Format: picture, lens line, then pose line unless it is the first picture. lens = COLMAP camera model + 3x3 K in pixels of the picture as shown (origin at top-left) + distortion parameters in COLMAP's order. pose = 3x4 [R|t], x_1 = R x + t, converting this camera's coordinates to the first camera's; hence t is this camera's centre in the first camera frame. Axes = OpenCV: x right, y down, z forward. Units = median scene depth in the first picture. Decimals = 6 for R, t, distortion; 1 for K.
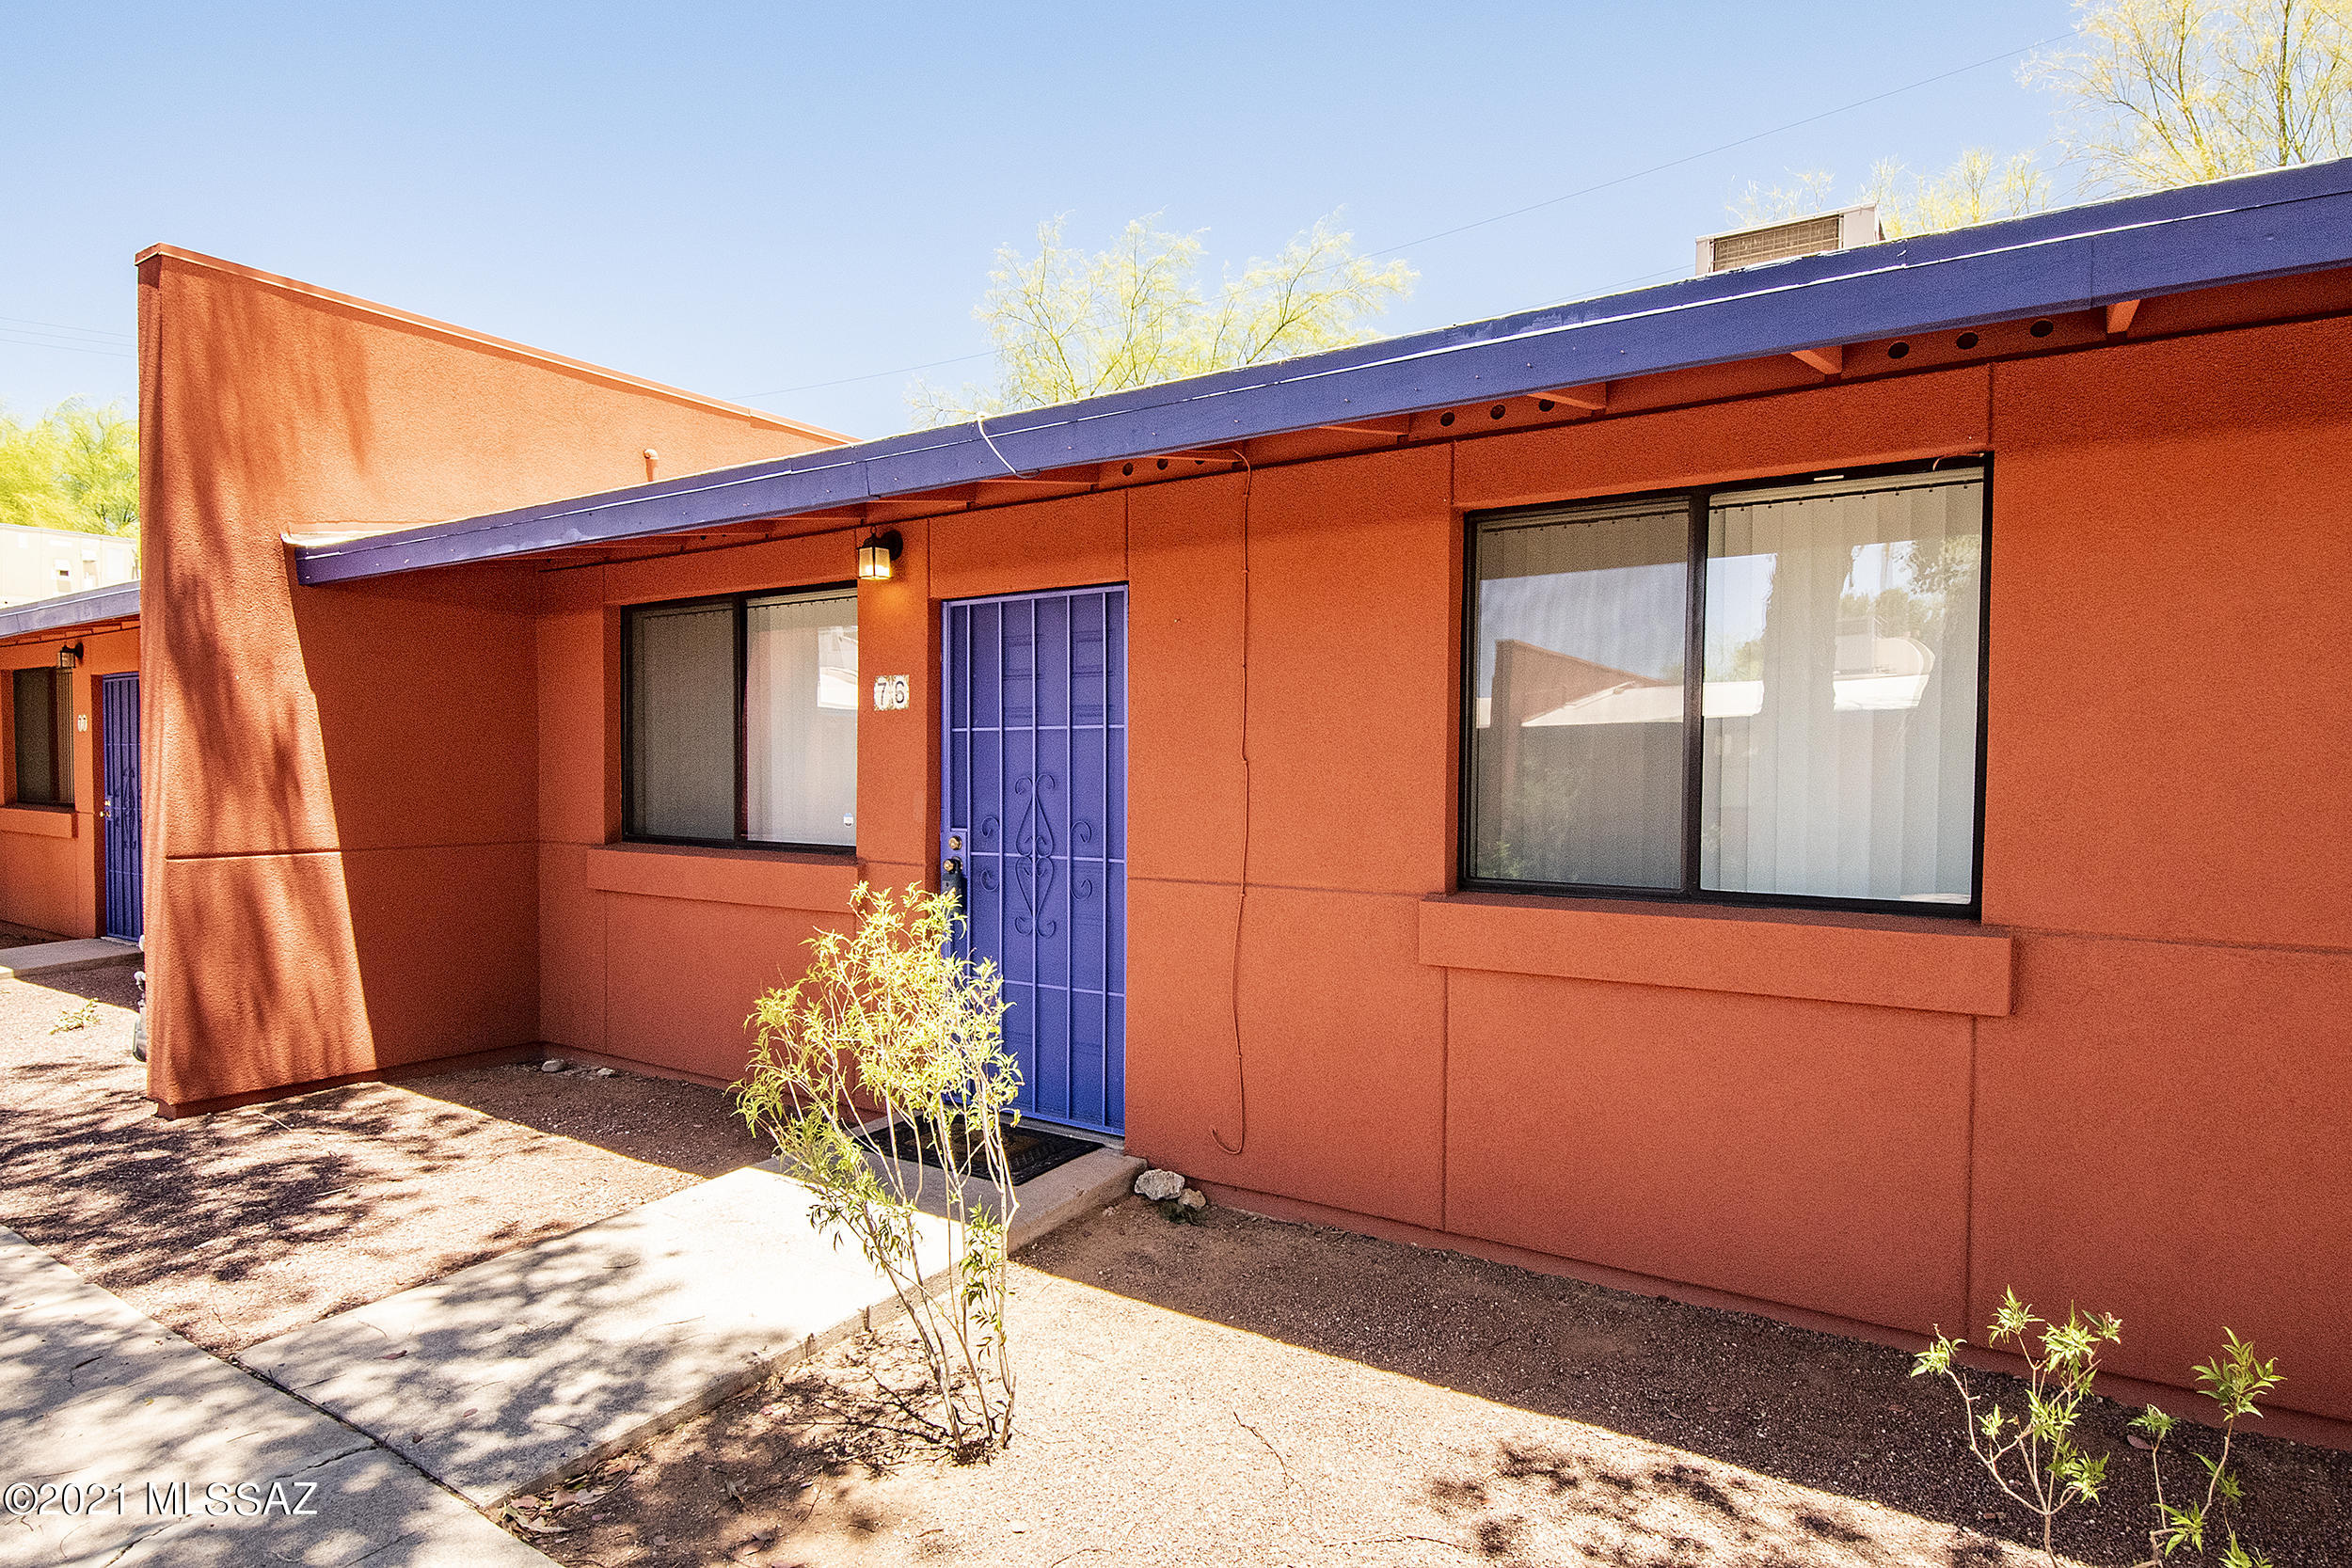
lens RADIAL K [[1288.4, 0, 1175.0], [0, 1288.4, 812.7], [0, 0, 1]] dist [0.016729, 0.000164]
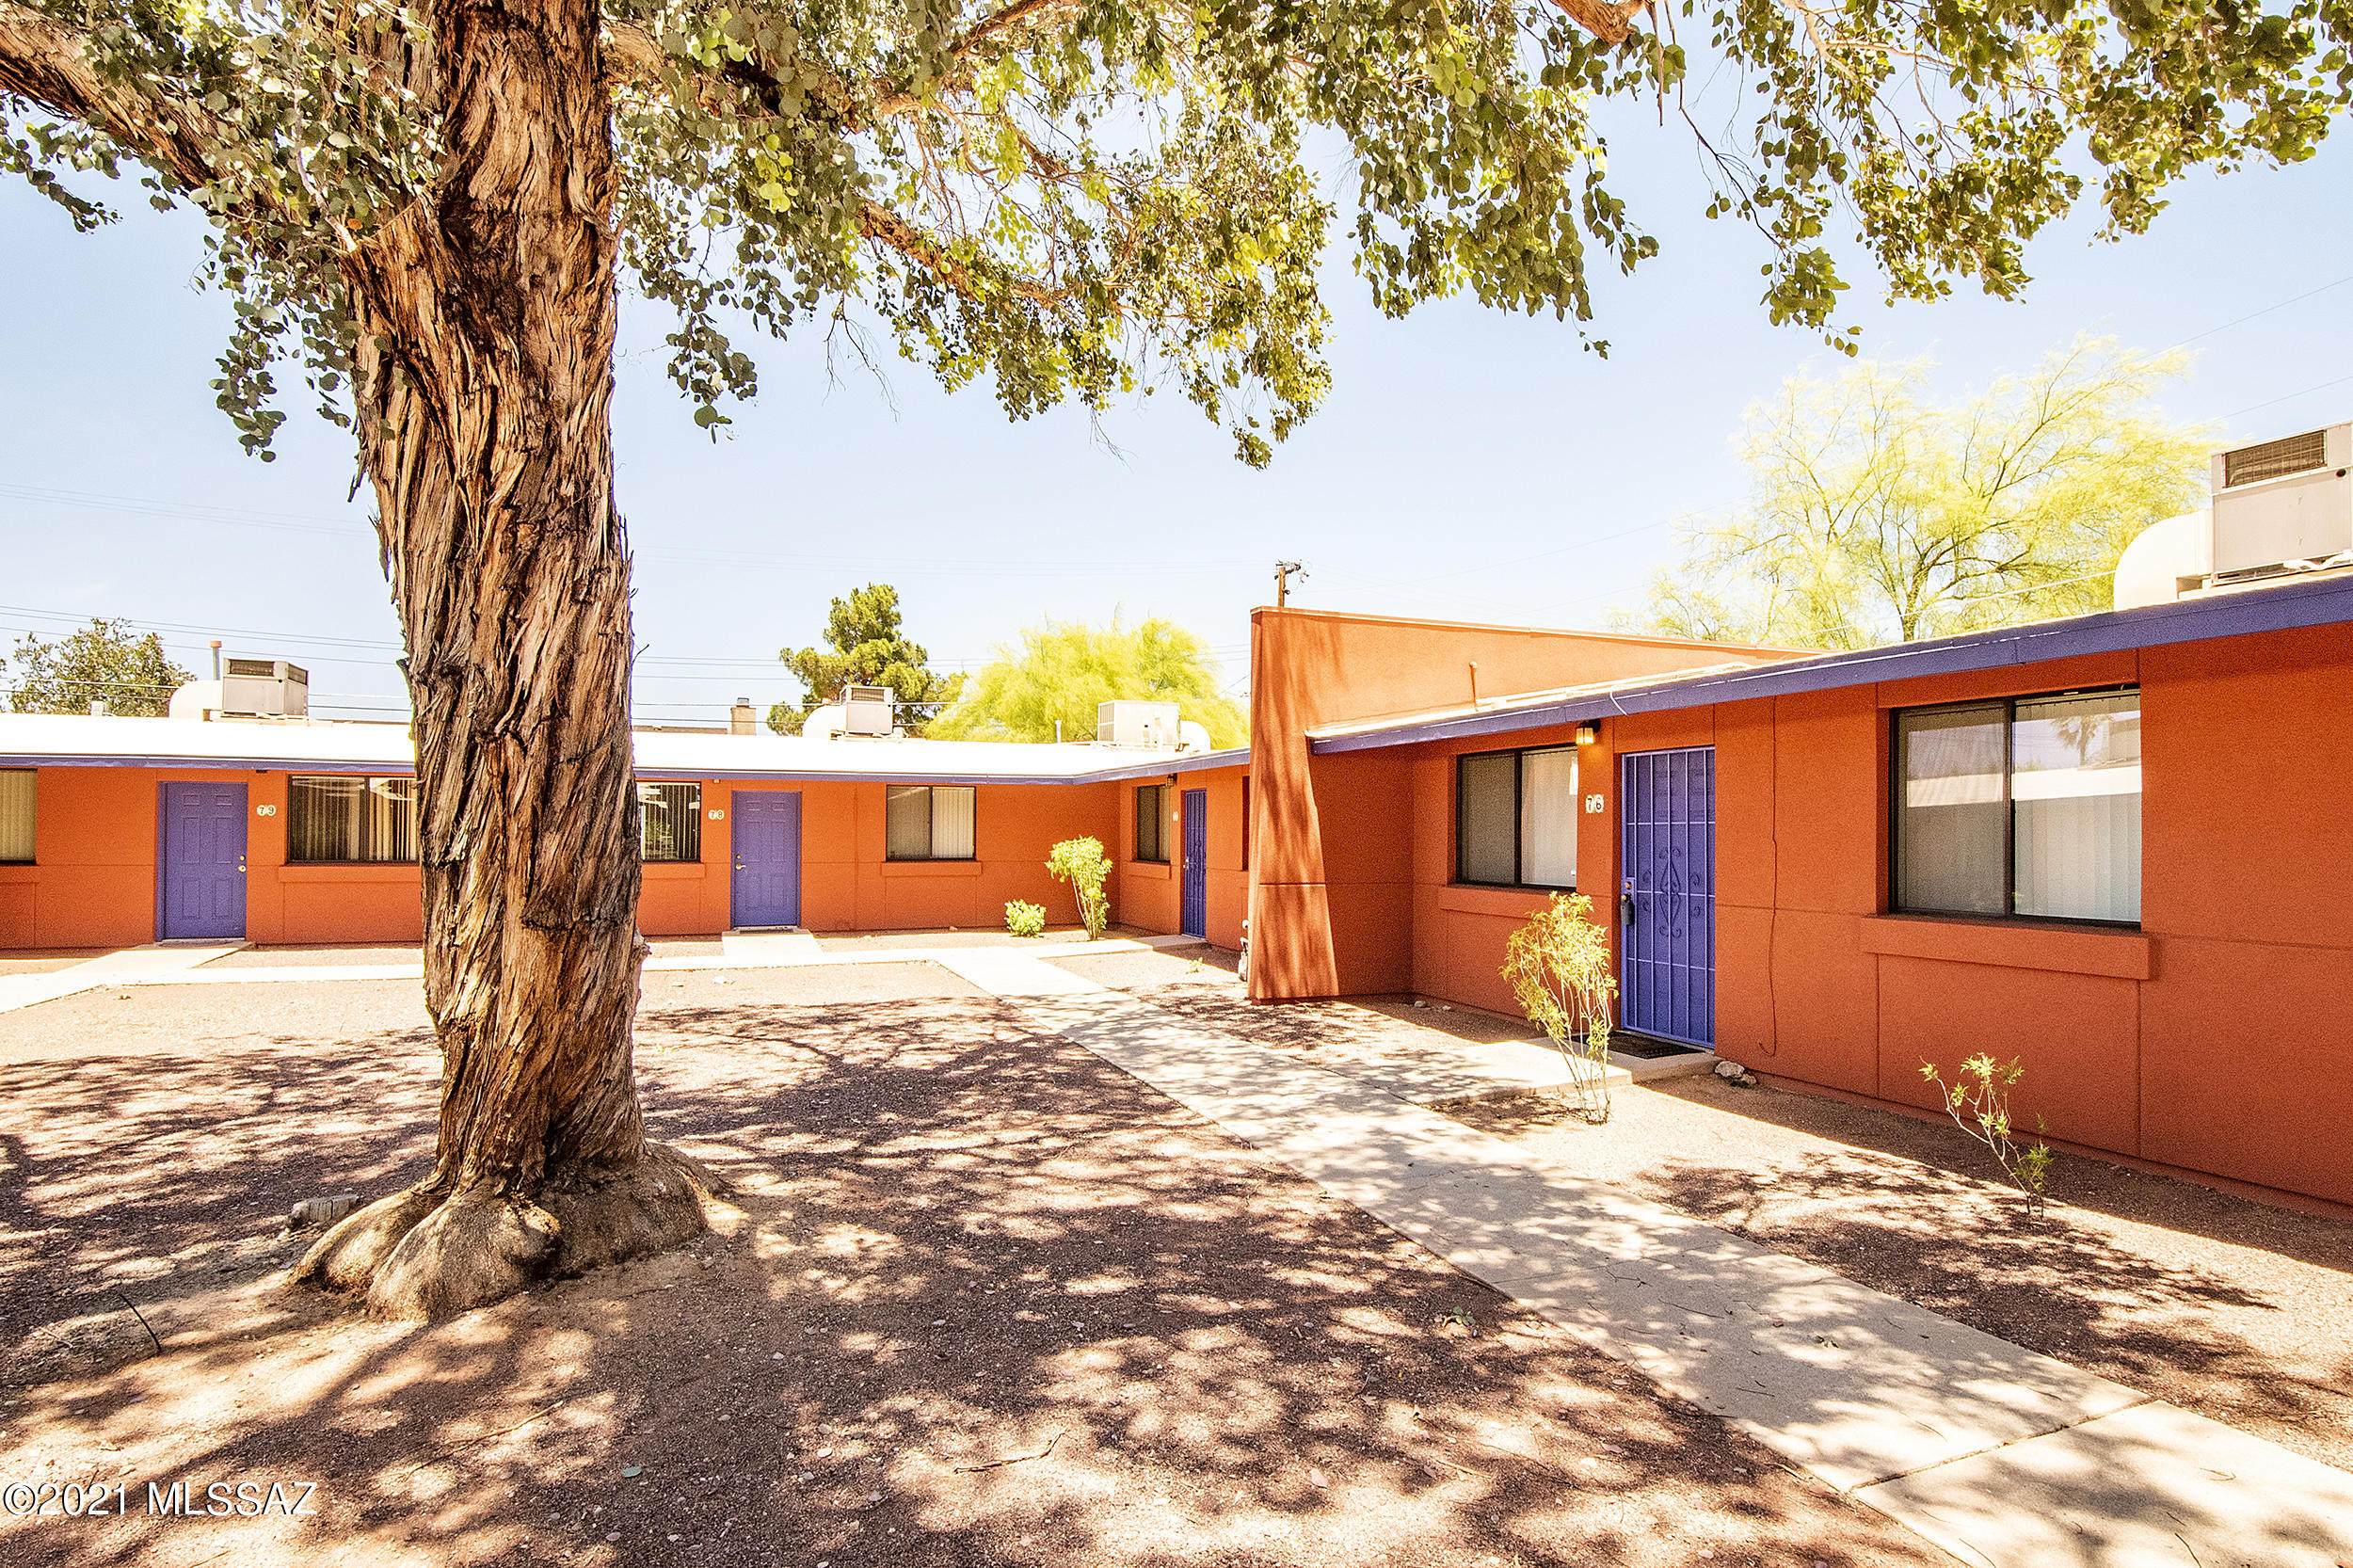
lens RADIAL K [[1253.5, 0, 1214.9], [0, 1253.5, 811.9], [0, 0, 1]] dist [0.005869, -0.017118]
pose [[0.834351, -0.013028, -0.551080, 0.342180], [-0.016041, 0.998723, -0.047897, 0.014599], [0.551000, 0.048803, 0.833077, -0.861979]]
